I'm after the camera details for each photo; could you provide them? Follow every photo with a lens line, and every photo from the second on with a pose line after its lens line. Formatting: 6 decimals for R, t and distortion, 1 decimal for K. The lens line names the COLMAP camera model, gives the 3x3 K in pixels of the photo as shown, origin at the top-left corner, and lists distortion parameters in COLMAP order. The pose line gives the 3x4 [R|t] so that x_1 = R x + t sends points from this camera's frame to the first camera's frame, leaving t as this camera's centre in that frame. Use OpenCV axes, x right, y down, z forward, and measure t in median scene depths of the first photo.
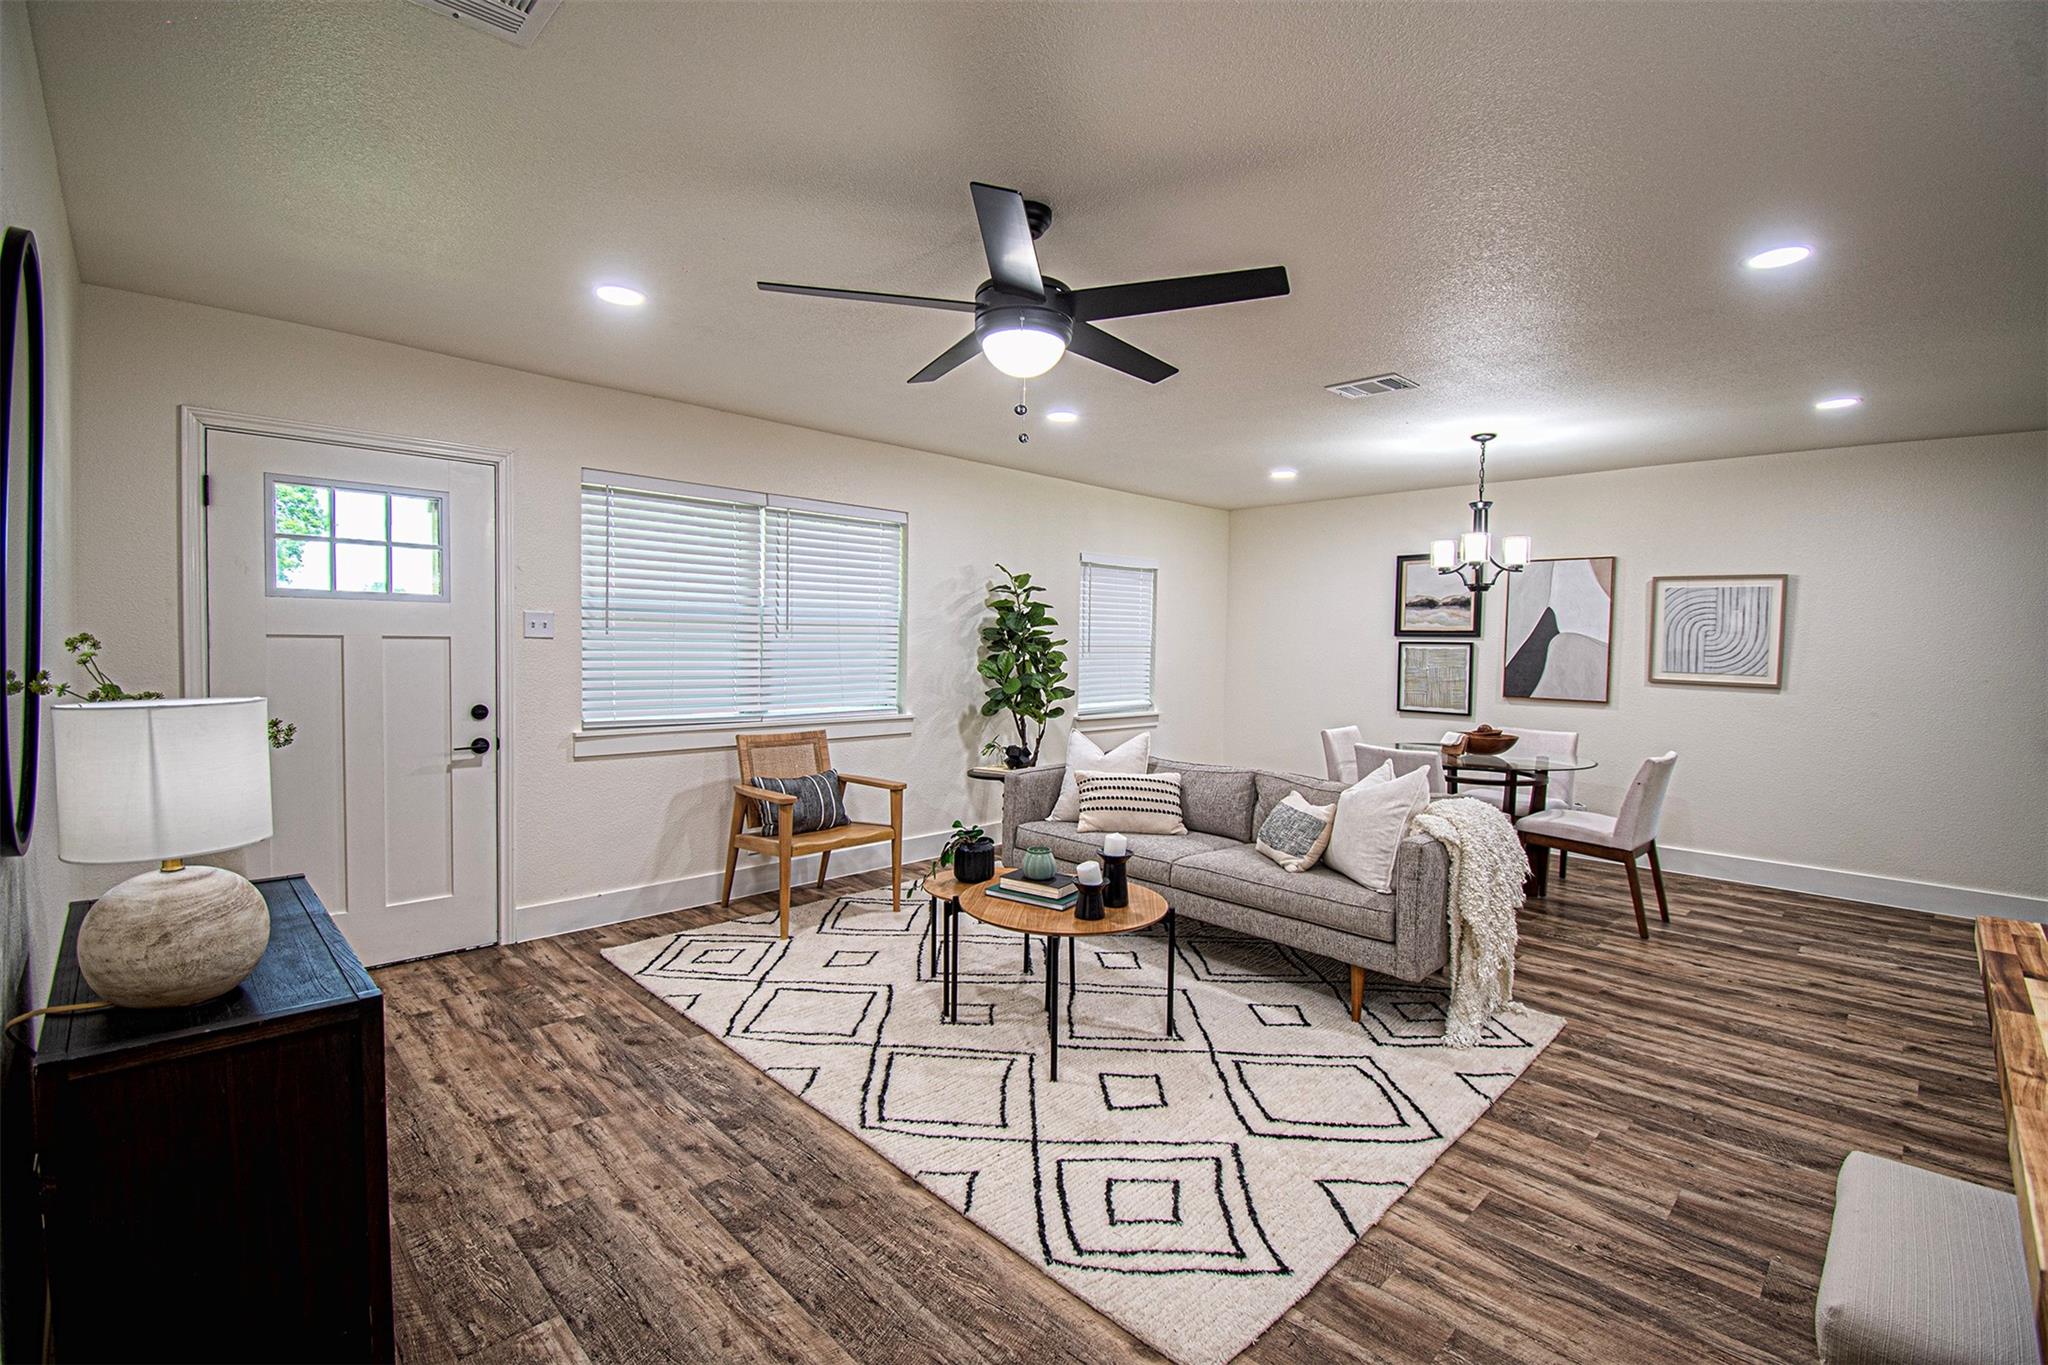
lens RADIAL K [[900.2, 0, 1024.0], [0, 900.2, 682.5], [0, 0, 1]] dist [0.019683, -0.028320]
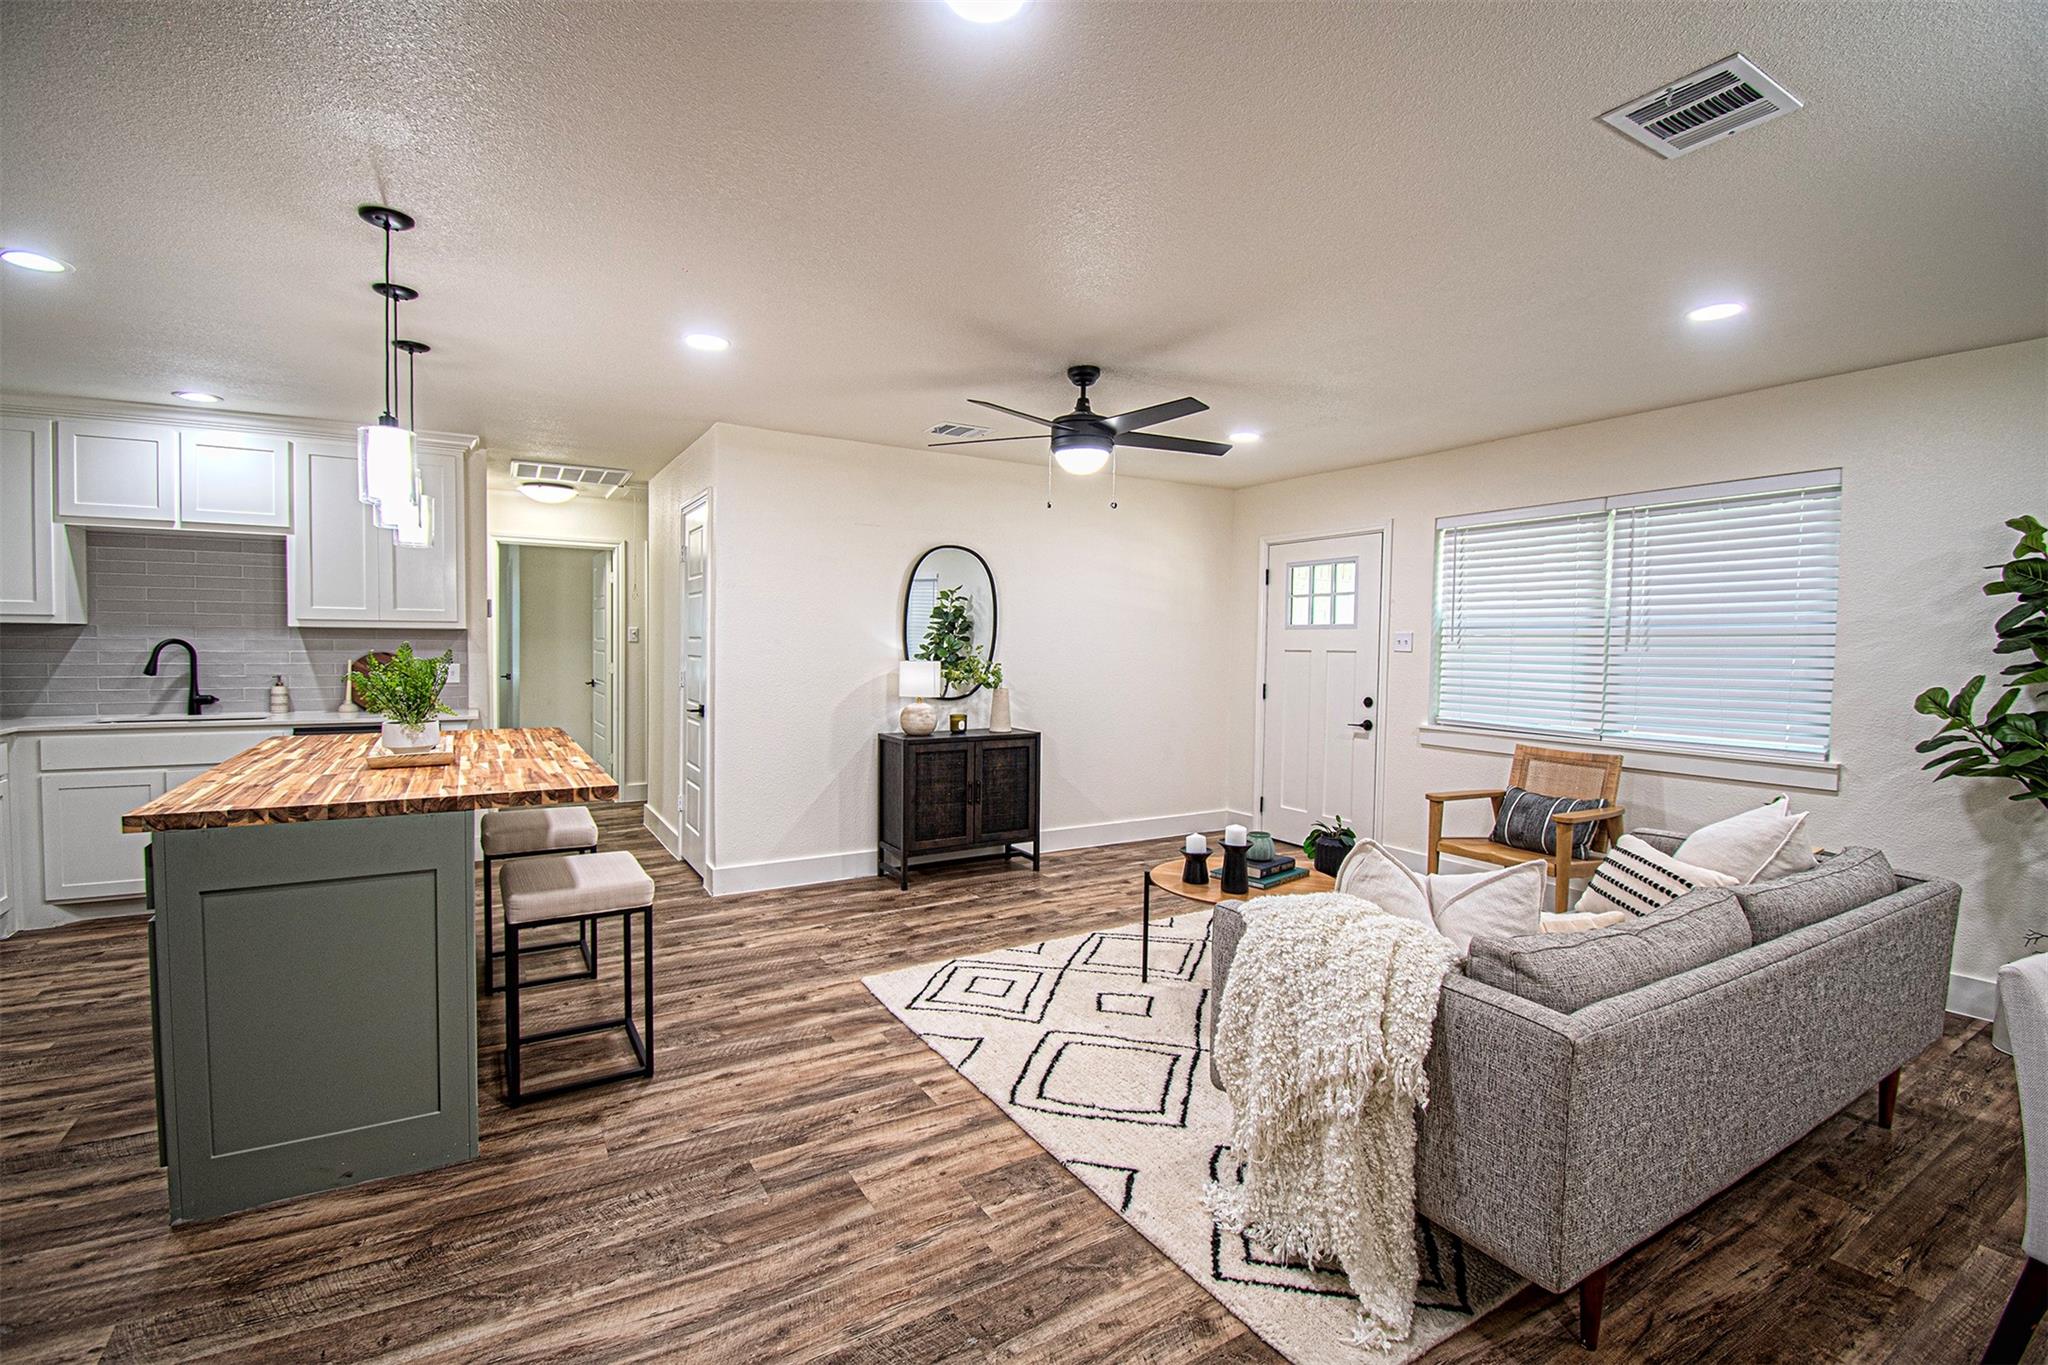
lens RADIAL K [[900.2, 0, 1024.0], [0, 900.2, 682.5], [0, 0, 1]] dist [0.019683, -0.028320]
pose [[-0.230153, 0.022145, -0.972902, 1.457346], [-0.060032, 0.997514, 0.036906, -0.029999], [0.971301, 0.066899, -0.228252, 1.205703]]
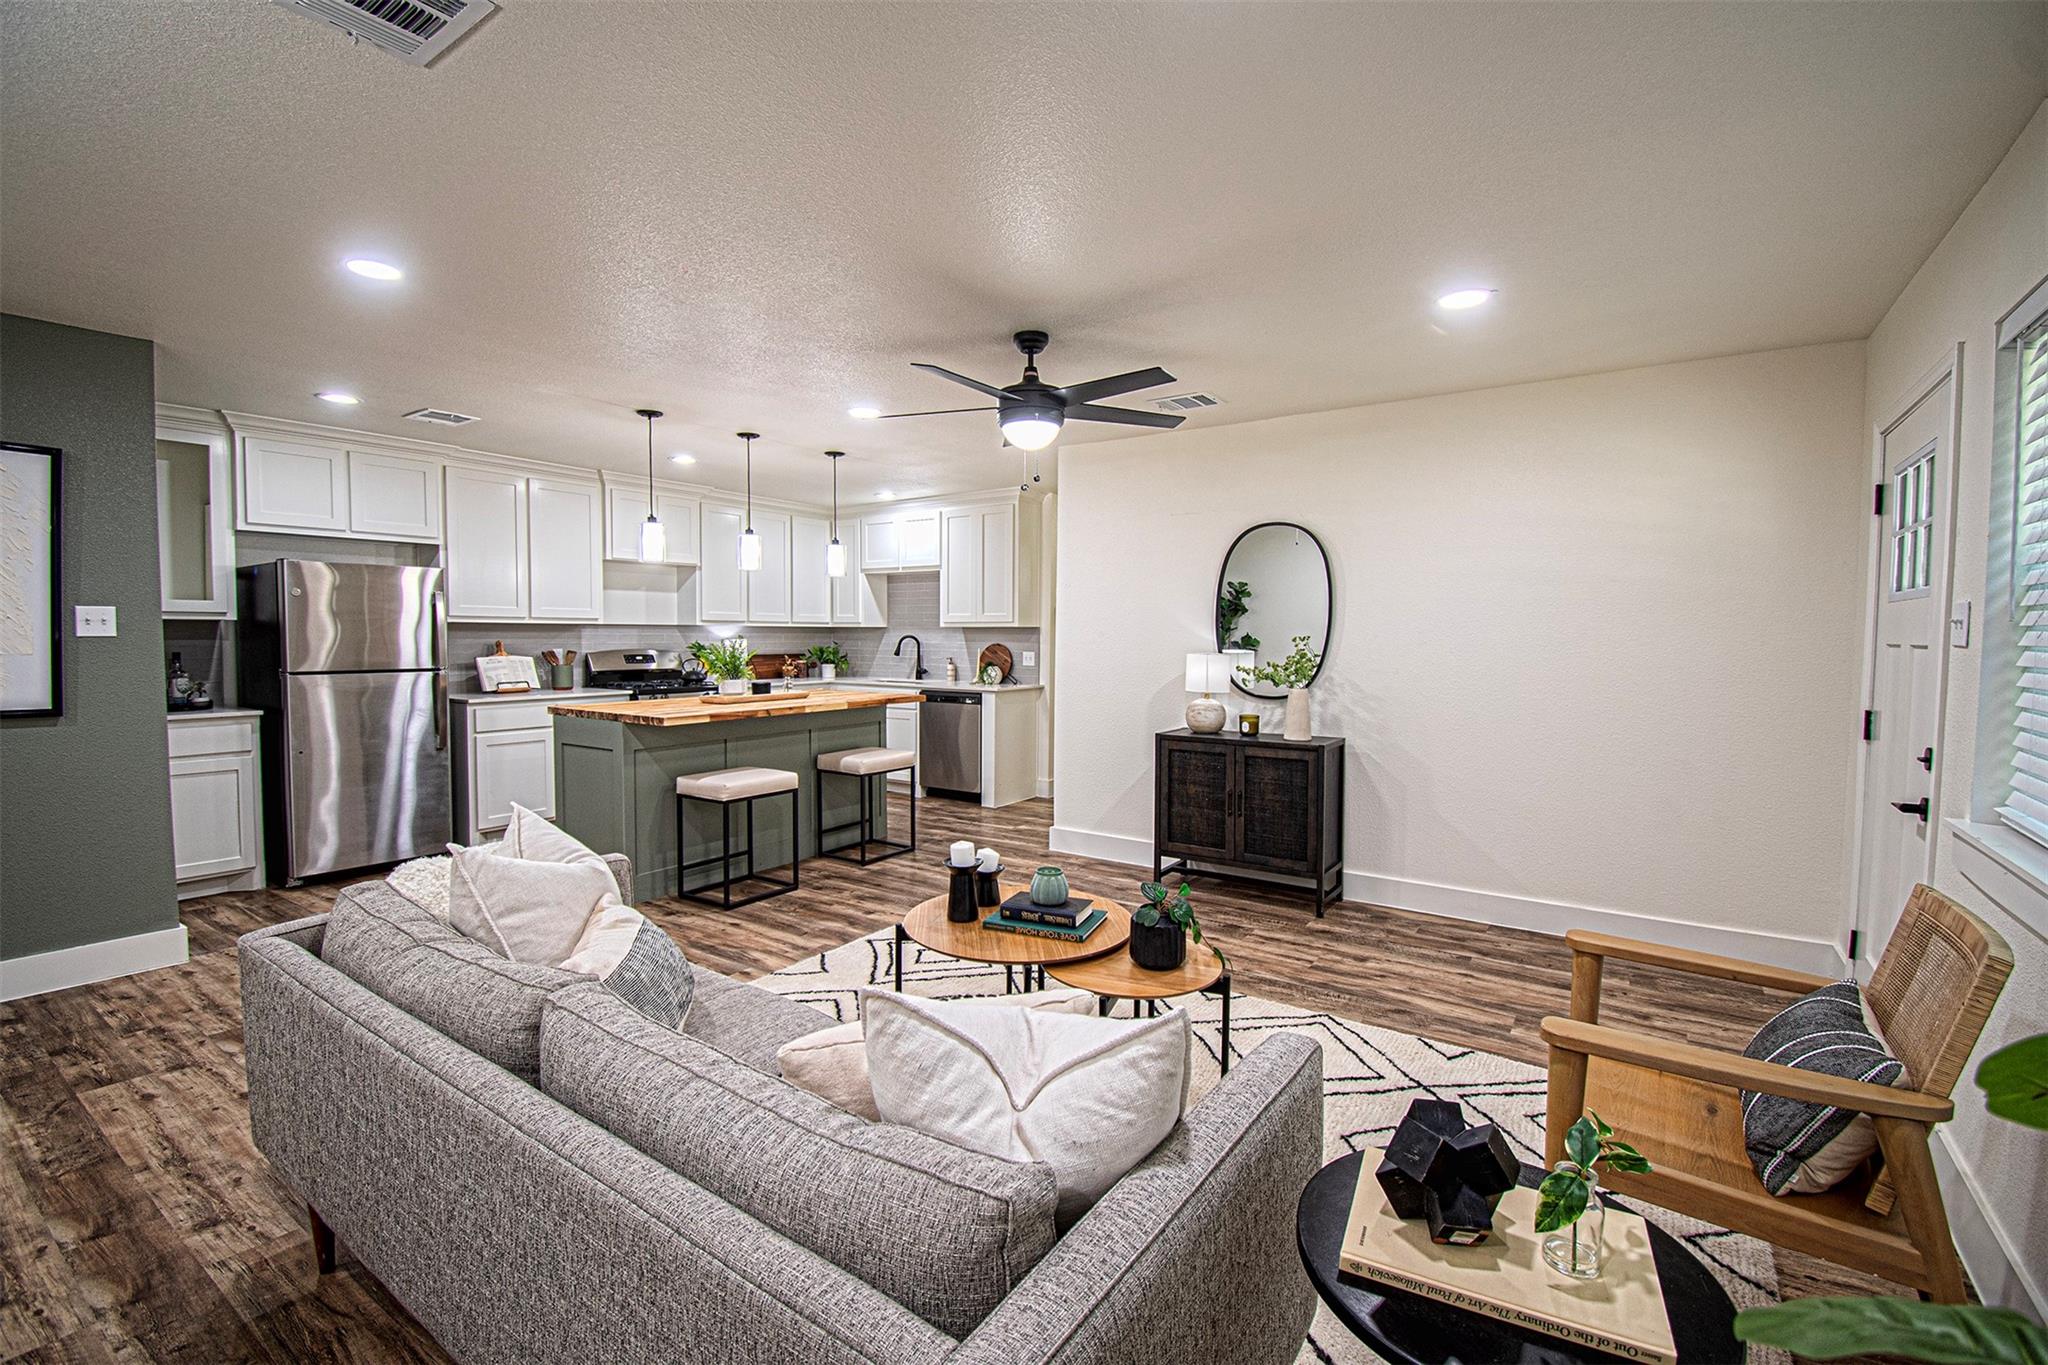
lens RADIAL K [[900.2, 0, 1024.0], [0, 900.2, 682.5], [0, 0, 1]] dist [0.019683, -0.028320]
pose [[-0.981373, -0.011476, -0.191768, 0.265474], [-0.030536, 0.994841, 0.096738, -0.100935], [0.189668, 0.100792, -0.976661, 2.303794]]
